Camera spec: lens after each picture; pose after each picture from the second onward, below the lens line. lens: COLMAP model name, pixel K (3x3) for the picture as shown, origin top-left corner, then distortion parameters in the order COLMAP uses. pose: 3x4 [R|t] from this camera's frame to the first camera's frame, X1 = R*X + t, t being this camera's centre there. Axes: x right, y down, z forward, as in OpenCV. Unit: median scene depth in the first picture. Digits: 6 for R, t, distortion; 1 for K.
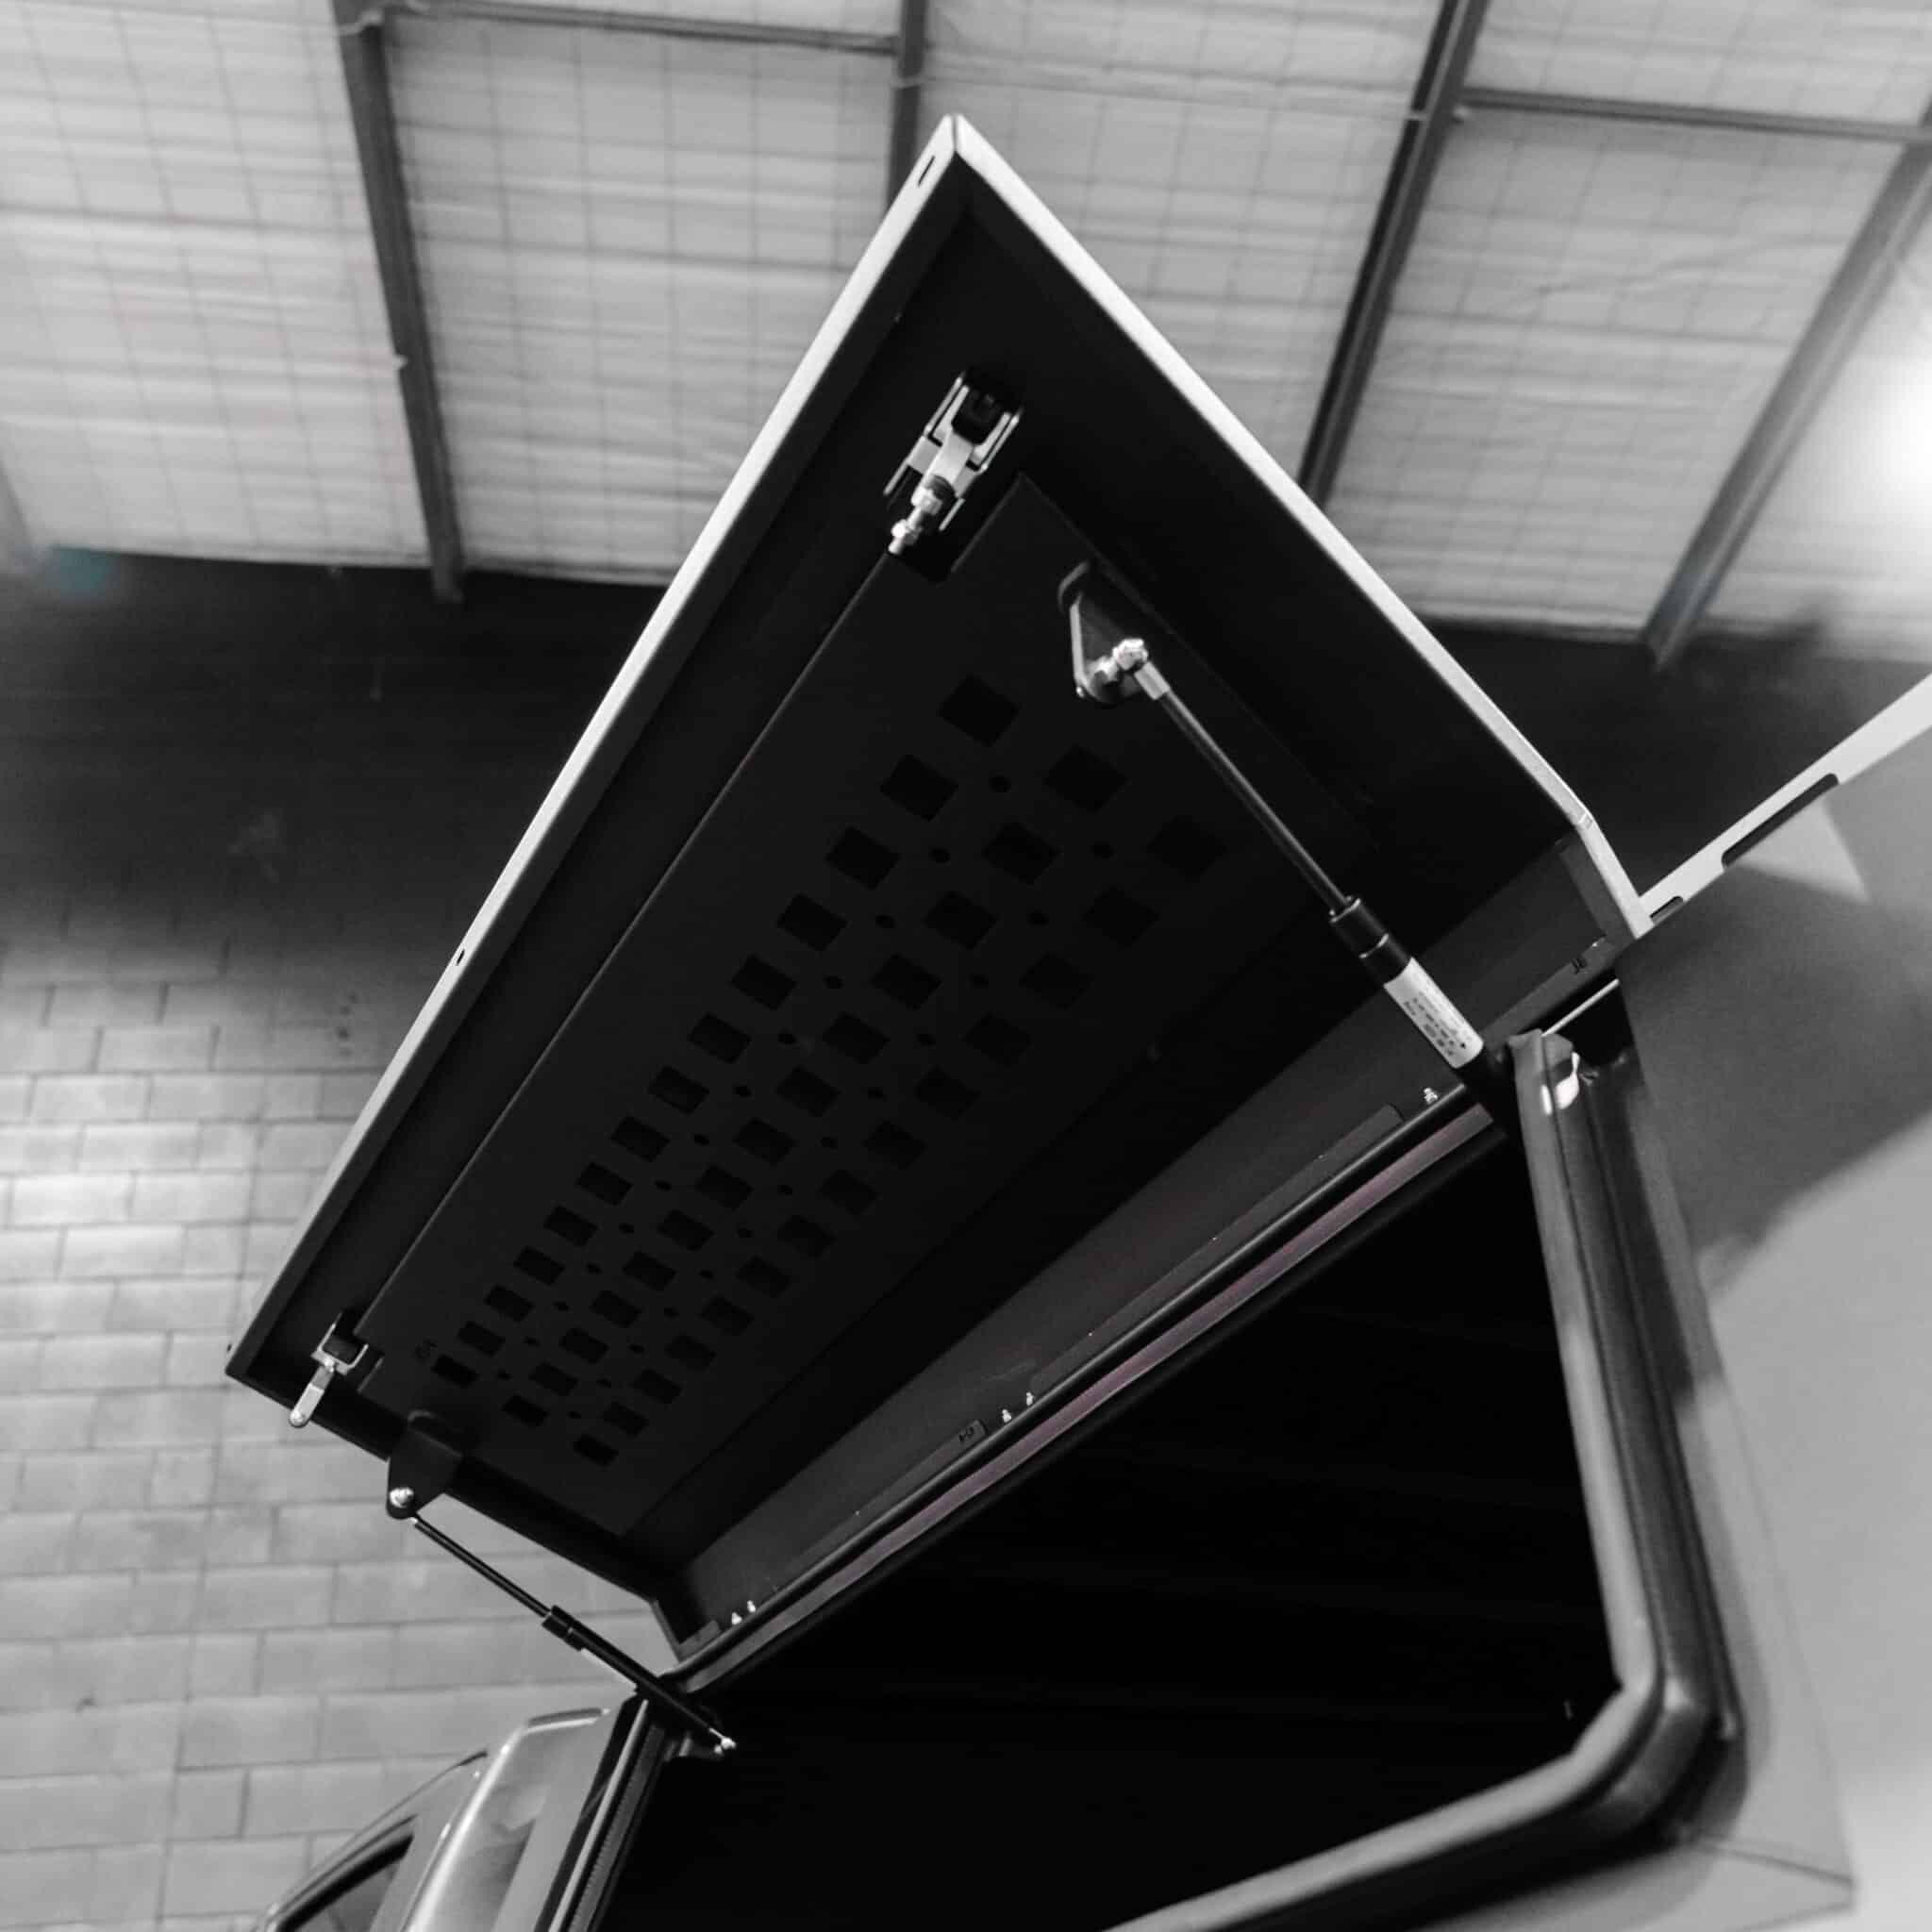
lens RADIAL K [[1877.1, 0, 966.0], [0, 1877.1, 966.0], [0, 0, 1]] dist [-0.012150, -0.015369]
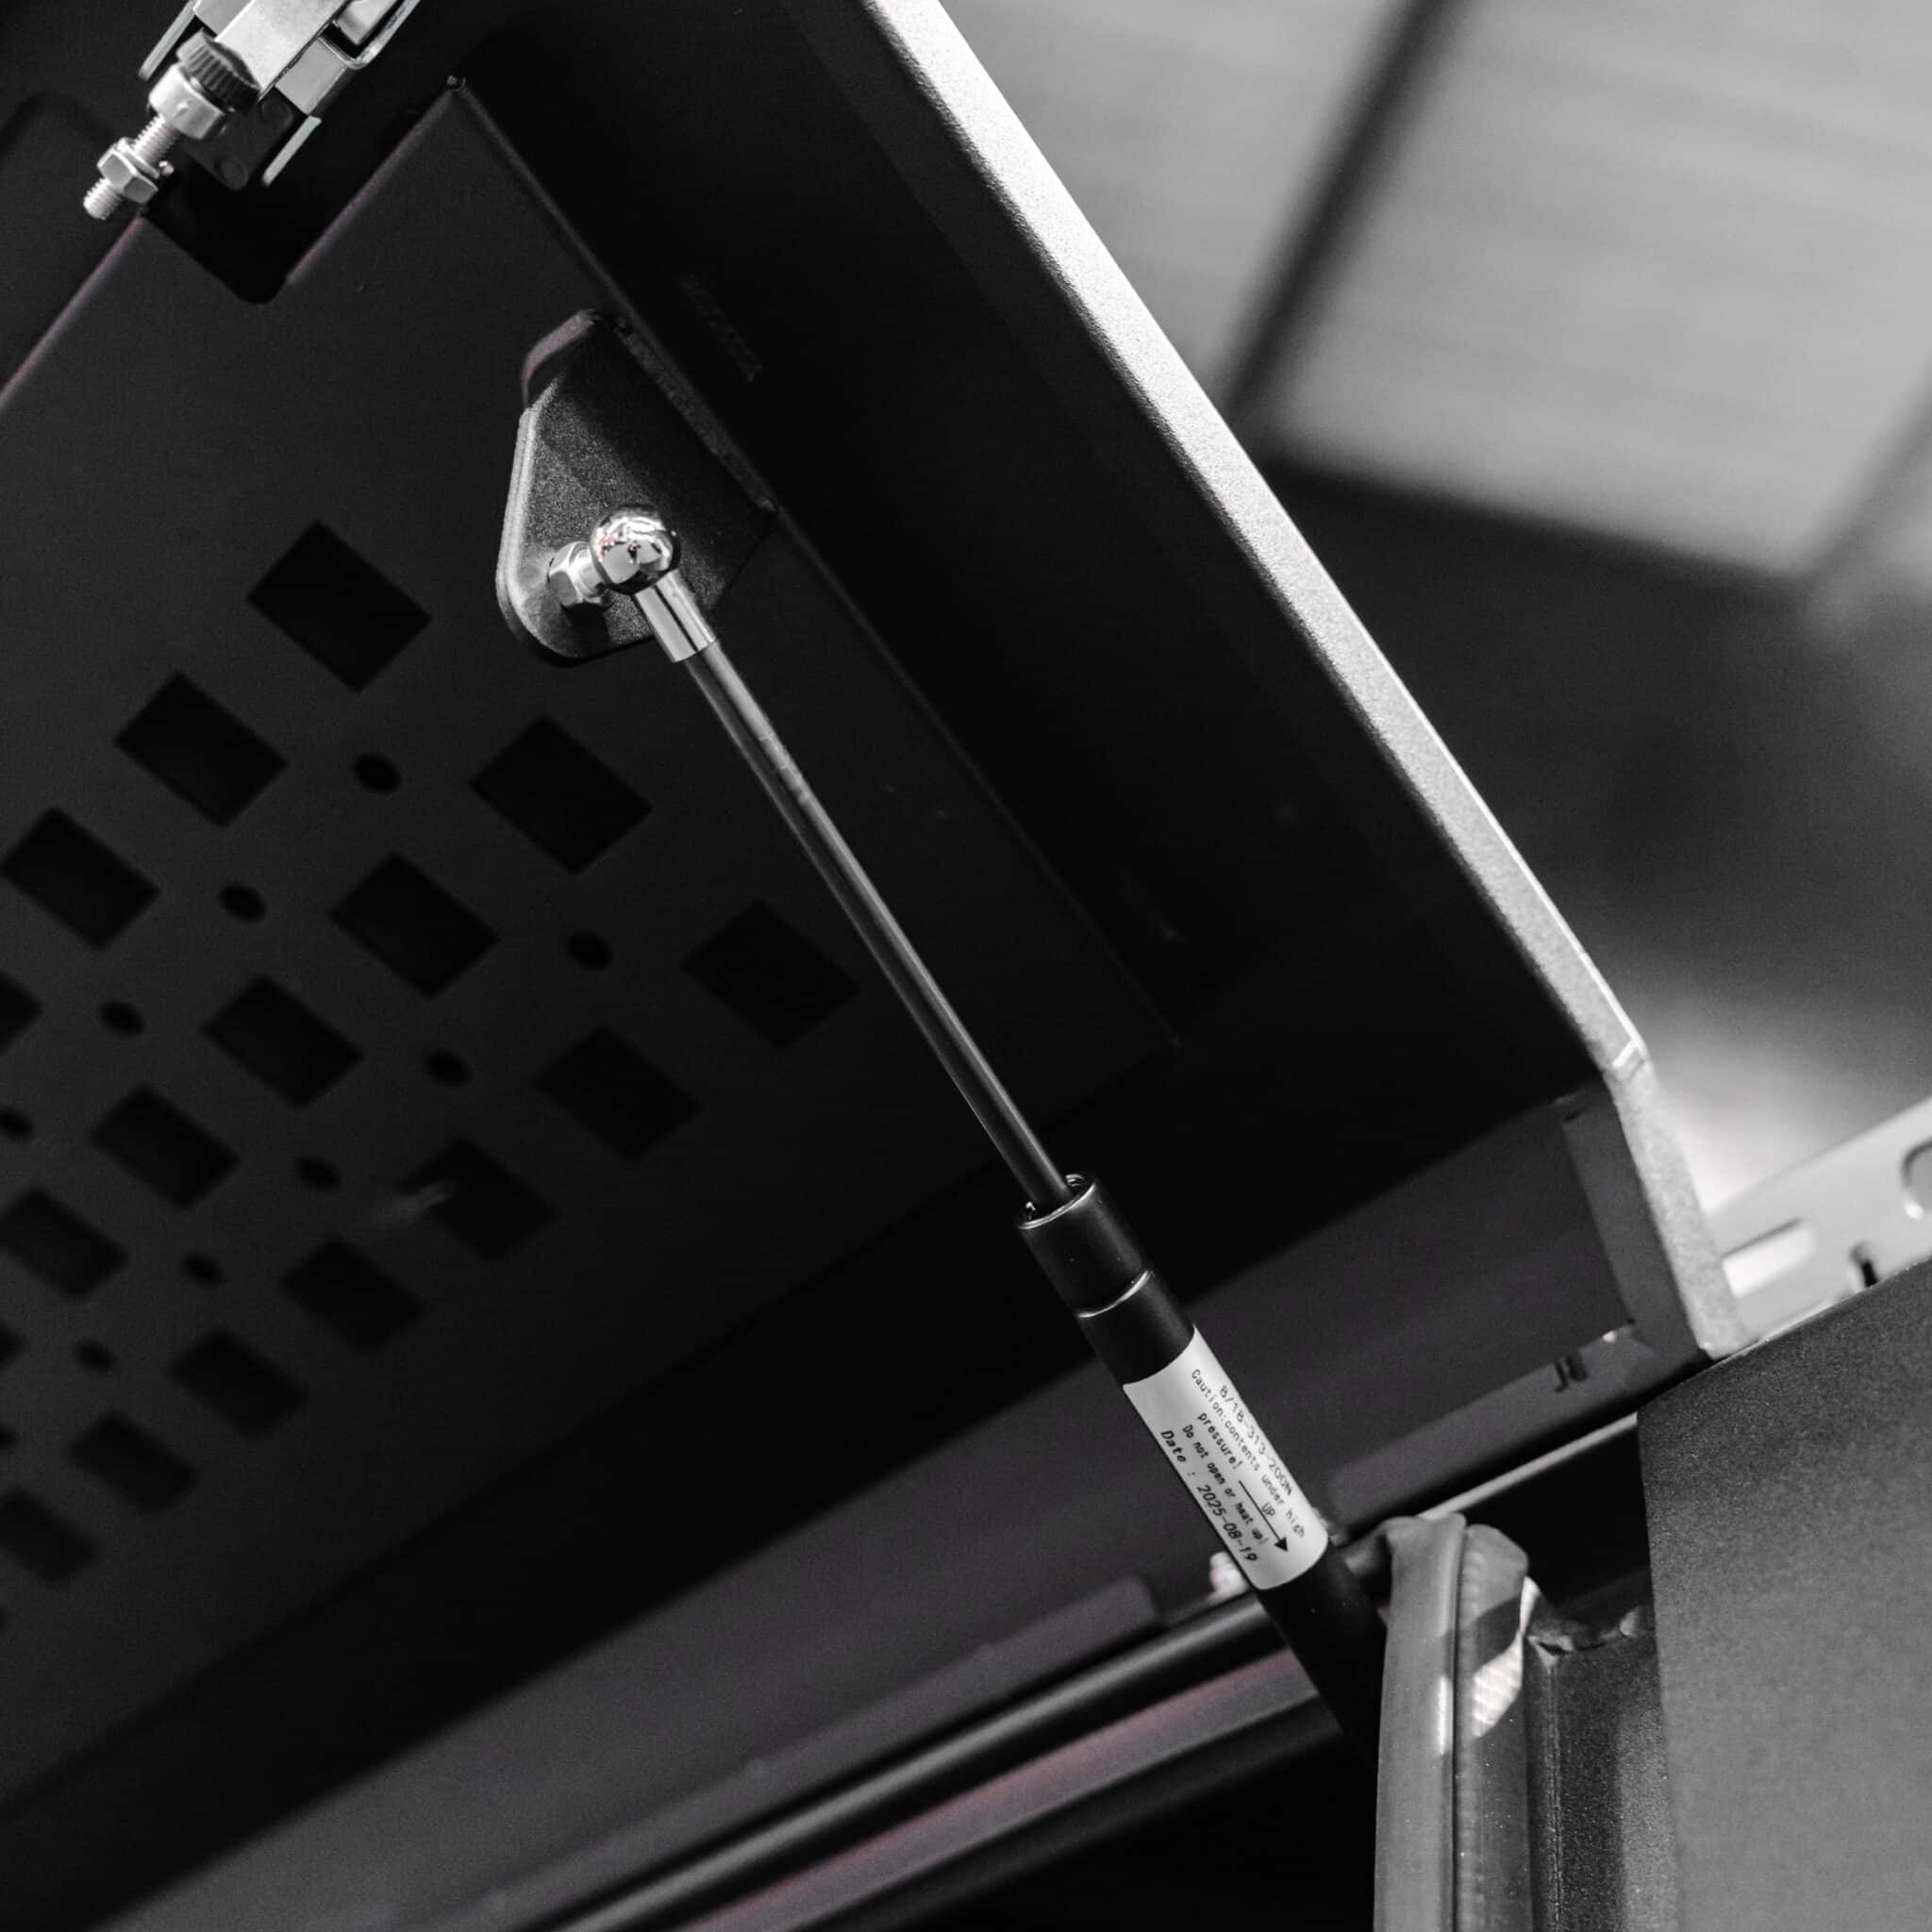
lens RADIAL K [[2919.4, 0, 966.0], [0, 2919.4, 966.0], [0, 0, 1]] dist [-0.002330, -0.112464]
pose [[0.985855, 0.140702, 0.091069, 0.110855], [-0.142189, 0.989789, 0.010018, -0.087489], [-0.088730, -0.022825, 0.995794, 0.329743]]
